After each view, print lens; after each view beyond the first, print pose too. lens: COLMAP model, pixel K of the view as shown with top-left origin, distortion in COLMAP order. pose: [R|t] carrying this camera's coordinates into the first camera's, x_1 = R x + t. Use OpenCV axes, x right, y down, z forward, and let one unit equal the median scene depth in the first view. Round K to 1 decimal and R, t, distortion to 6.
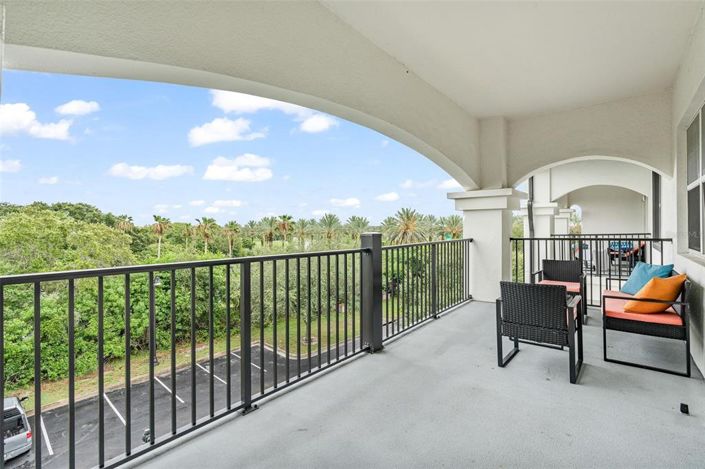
lens RADIAL K [[313.8, 0, 353.7], [0, 313.8, 230.4], [0, 0, 1]] dist [-0.013397, 0.000724]
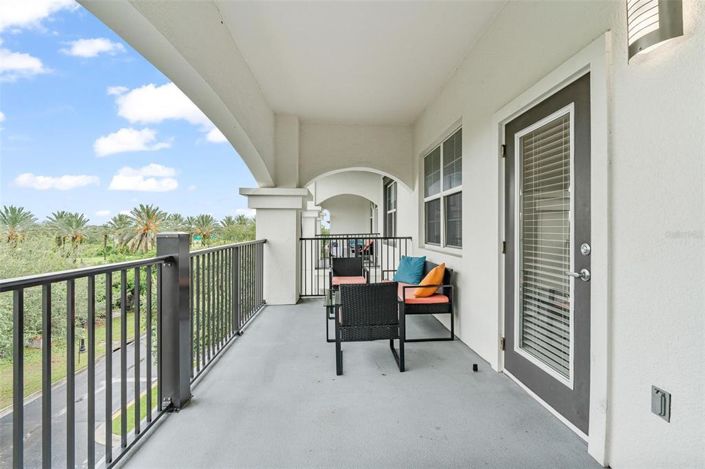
lens RADIAL K [[313.8, 0, 353.7], [0, 313.8, 230.4], [0, 0, 1]] dist [-0.013397, 0.000724]
pose [[0.727402, 0.003674, 0.686202, -0.087078], [-0.001701, 0.999992, -0.003551, 0.002815], [-0.686210, 0.001416, 0.727402, 0.170716]]
